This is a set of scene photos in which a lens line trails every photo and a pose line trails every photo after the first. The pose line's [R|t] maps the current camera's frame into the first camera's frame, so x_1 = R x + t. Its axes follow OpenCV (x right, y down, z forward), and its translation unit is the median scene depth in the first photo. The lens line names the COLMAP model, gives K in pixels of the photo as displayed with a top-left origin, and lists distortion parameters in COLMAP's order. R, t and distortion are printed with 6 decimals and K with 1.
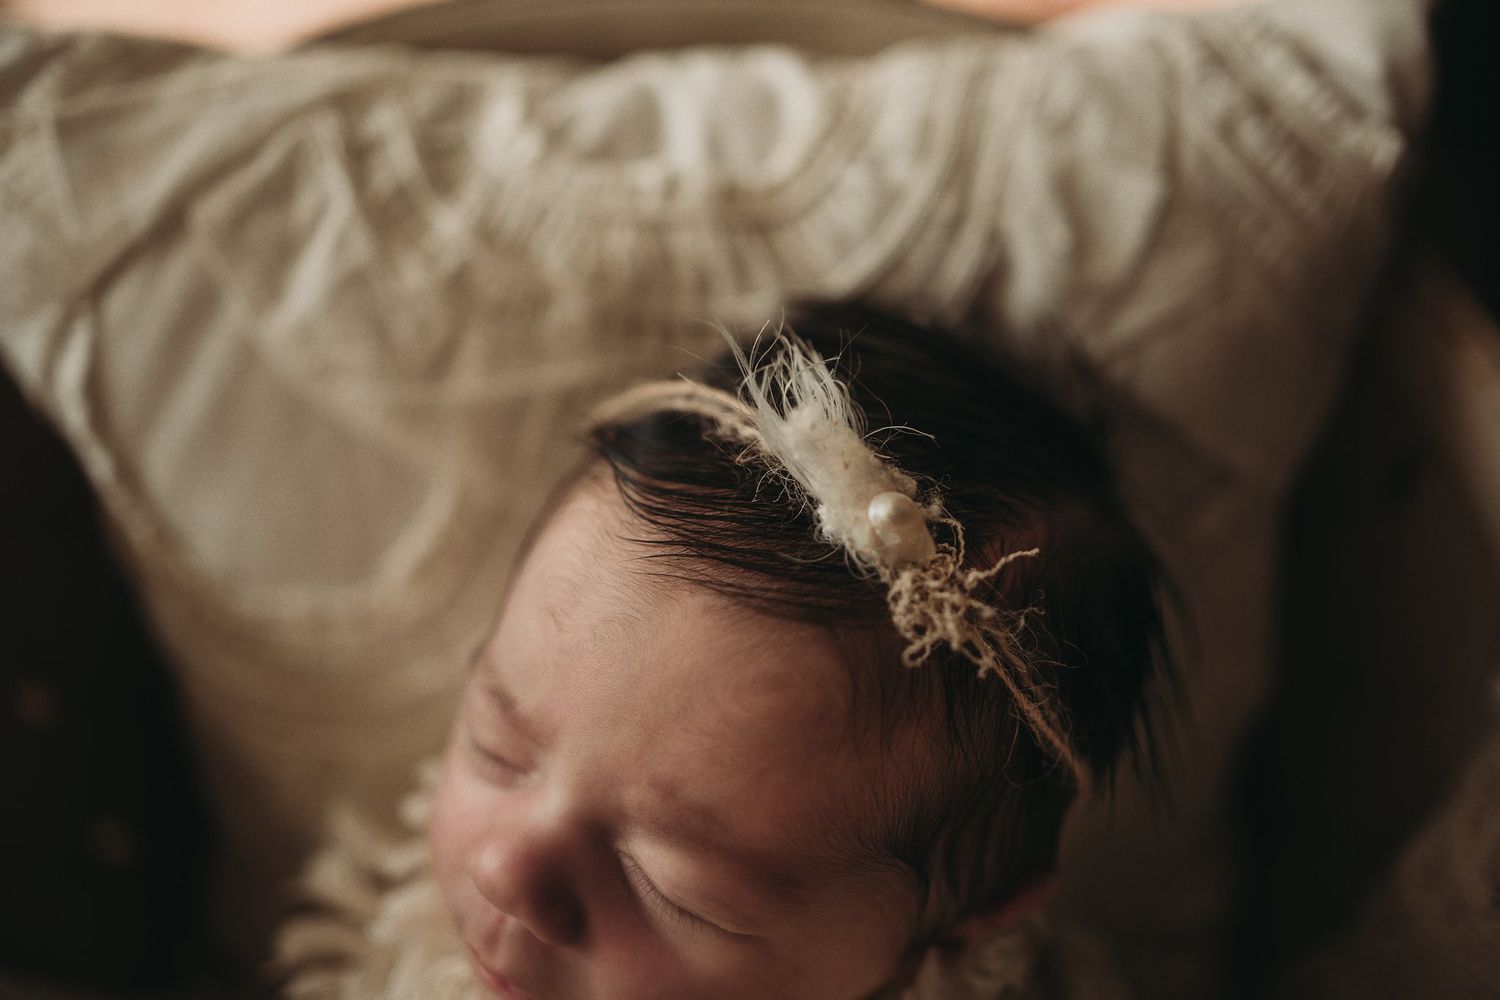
lens RADIAL K [[1465.3, 0, 748.6], [0, 1465.3, 505.2], [0, 0, 1]] dist [-0.008456, 0.000772]
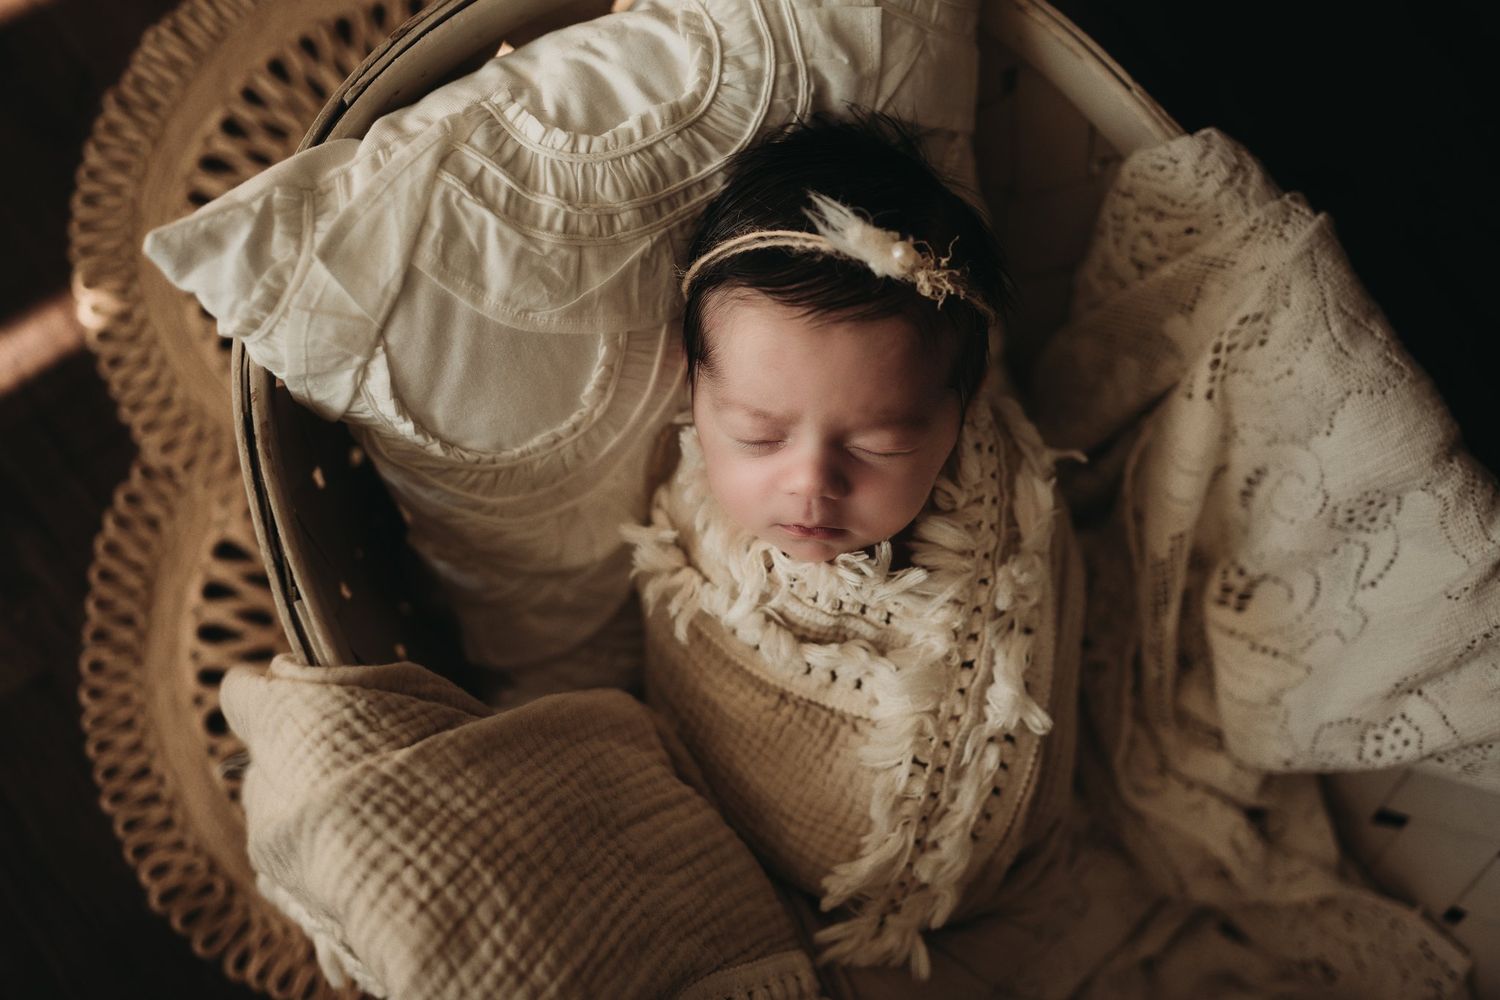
lens RADIAL K [[1517.1, 0, 750.8], [0, 1517.1, 500.4], [0, 0, 1]] dist [0.131201, 0.002045]
pose [[0.813737, -0.510565, 0.277769, -0.705024], [0.400970, 0.839081, 0.367650, -0.473835], [-0.420780, -0.187794, 0.887512, -0.778185]]
